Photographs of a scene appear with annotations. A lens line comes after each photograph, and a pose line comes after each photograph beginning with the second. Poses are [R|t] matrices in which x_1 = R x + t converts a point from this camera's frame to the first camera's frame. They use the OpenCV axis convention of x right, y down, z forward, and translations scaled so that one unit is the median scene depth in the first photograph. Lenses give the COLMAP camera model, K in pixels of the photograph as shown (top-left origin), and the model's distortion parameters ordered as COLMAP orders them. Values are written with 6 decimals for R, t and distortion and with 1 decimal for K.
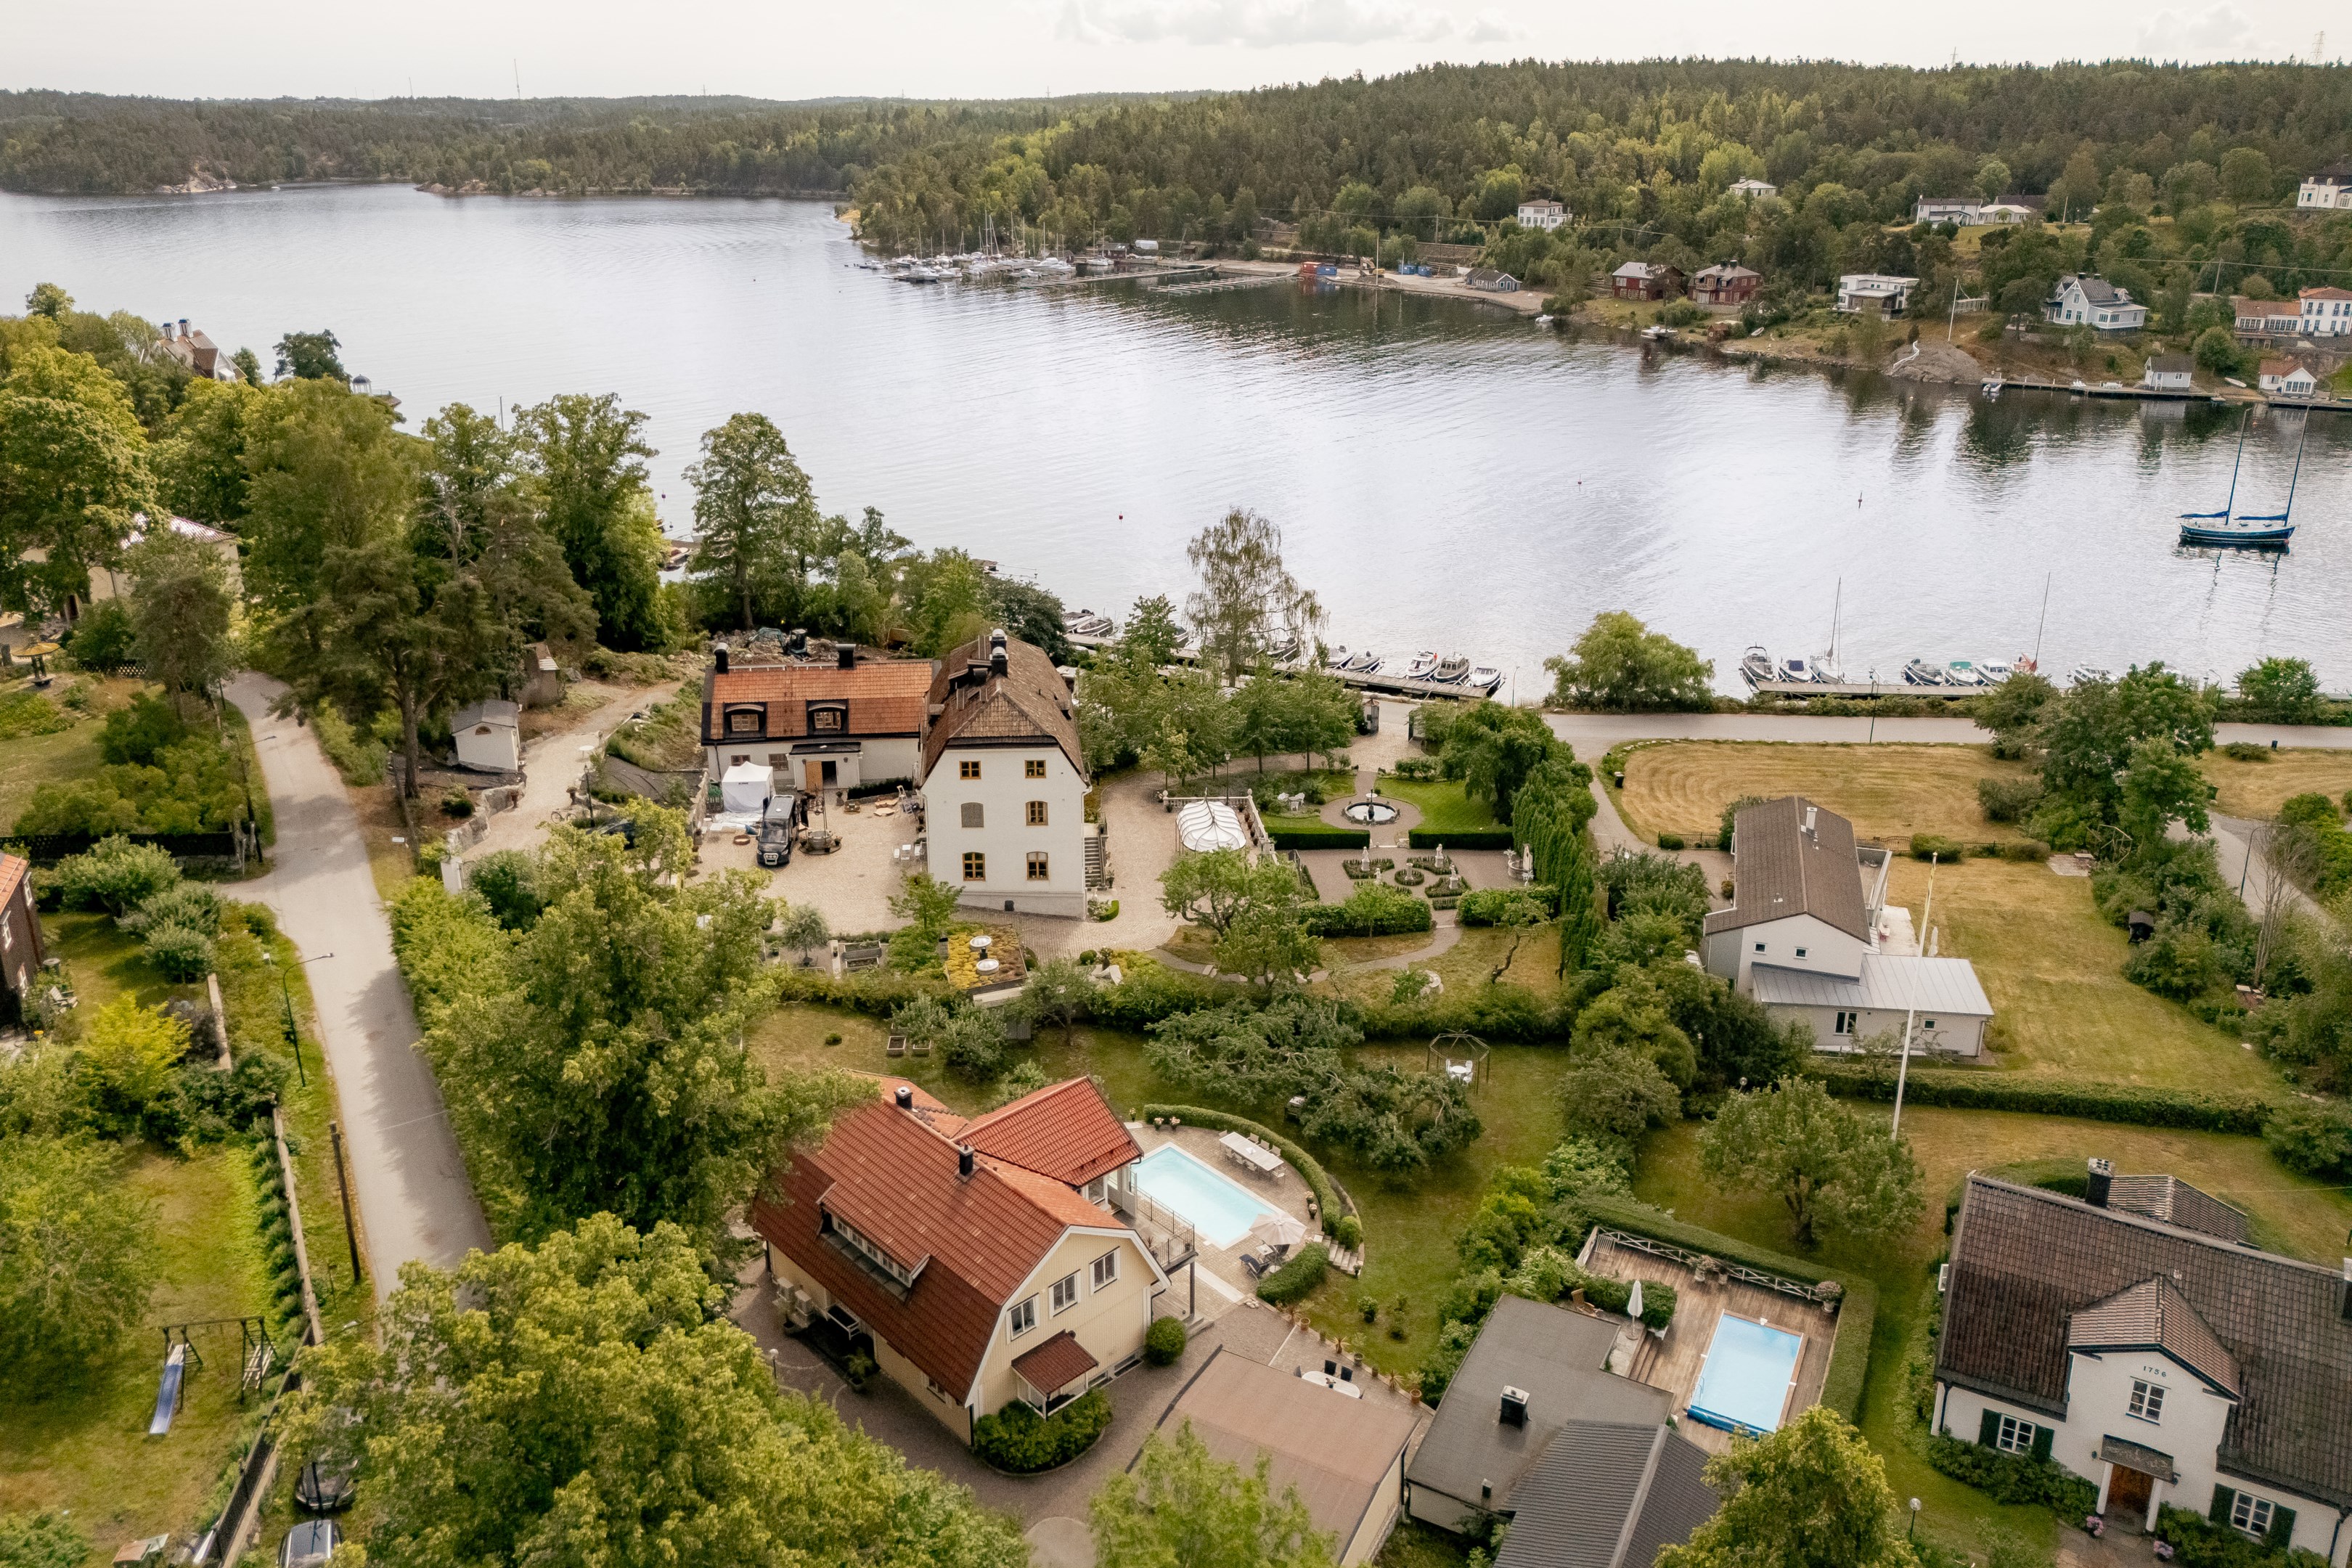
lens RADIAL K [[1711.0, 0, 1195.8], [0, 1711.0, 798.1], [0, 0, 1]] dist [0.064858, -0.028829]
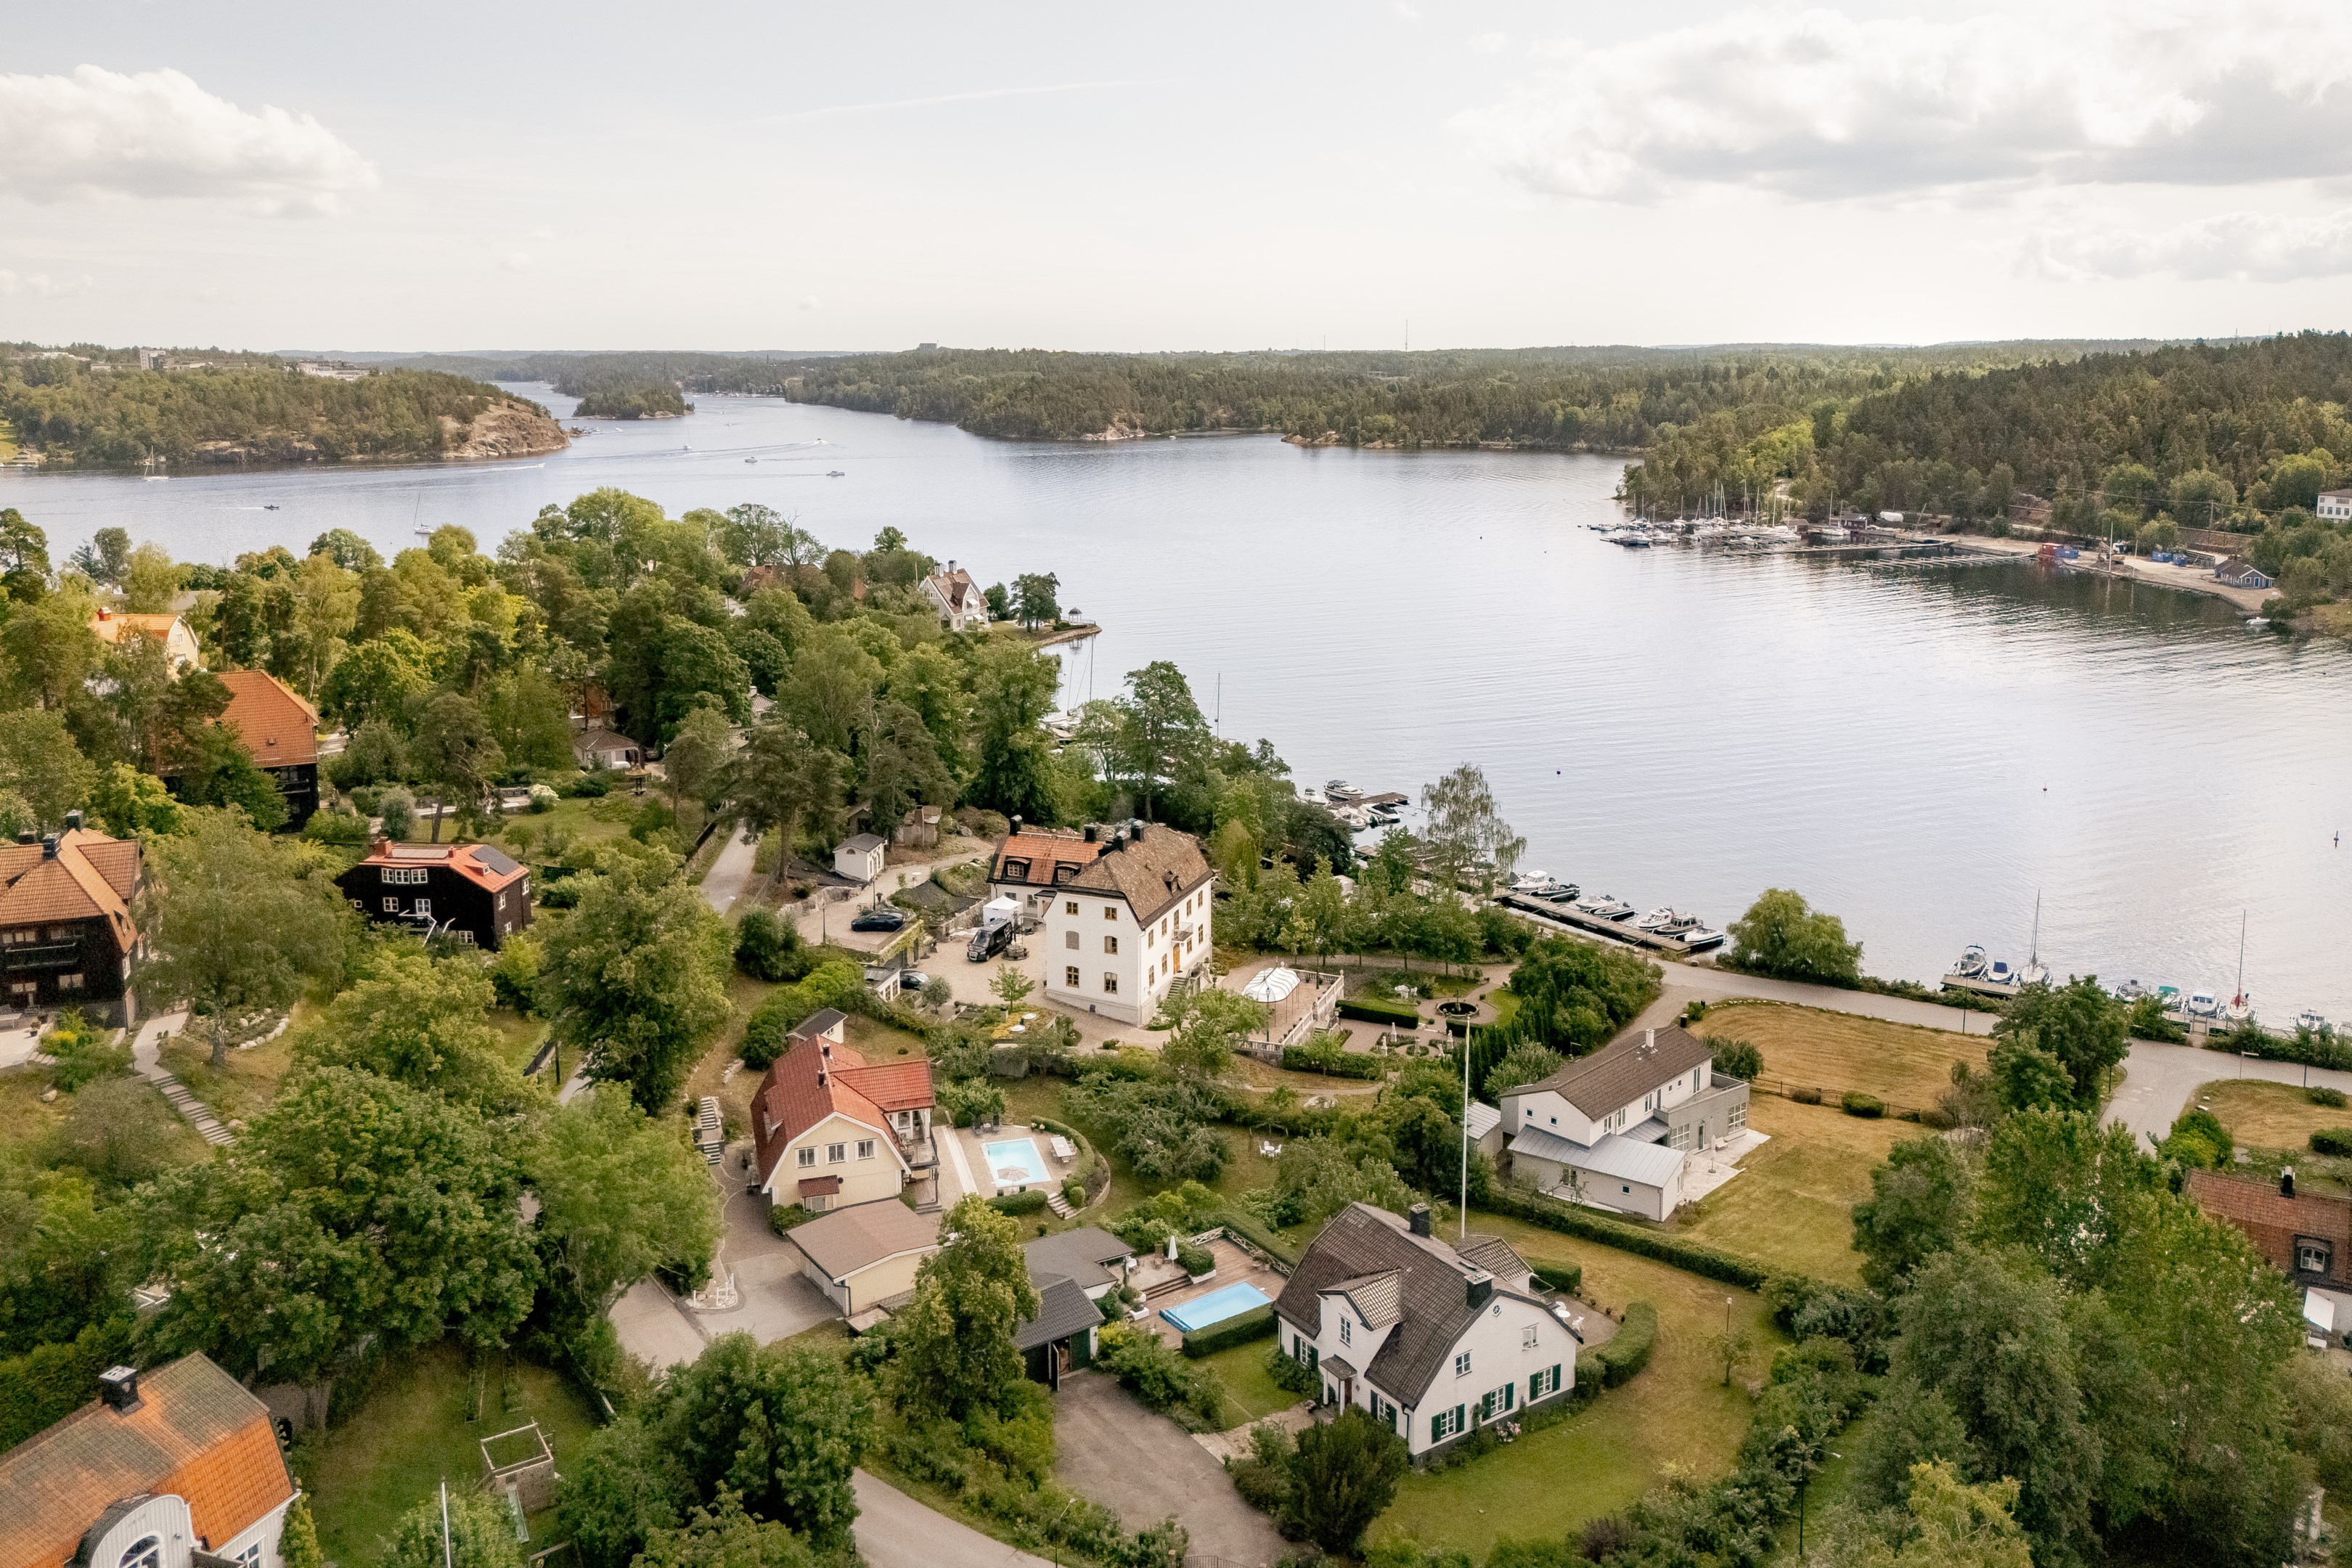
lens RADIAL K [[1711.0, 0, 1155.6], [0, 1711.0, 764.2], [0, 0, 1]] dist [0.064858, -0.028829]
pose [[0.903083, 0.101385, -0.417328, 0.295994], [-0.166265, 0.978495, -0.122077, 0.016640], [0.395977, 0.179633, 0.900519, -0.178962]]
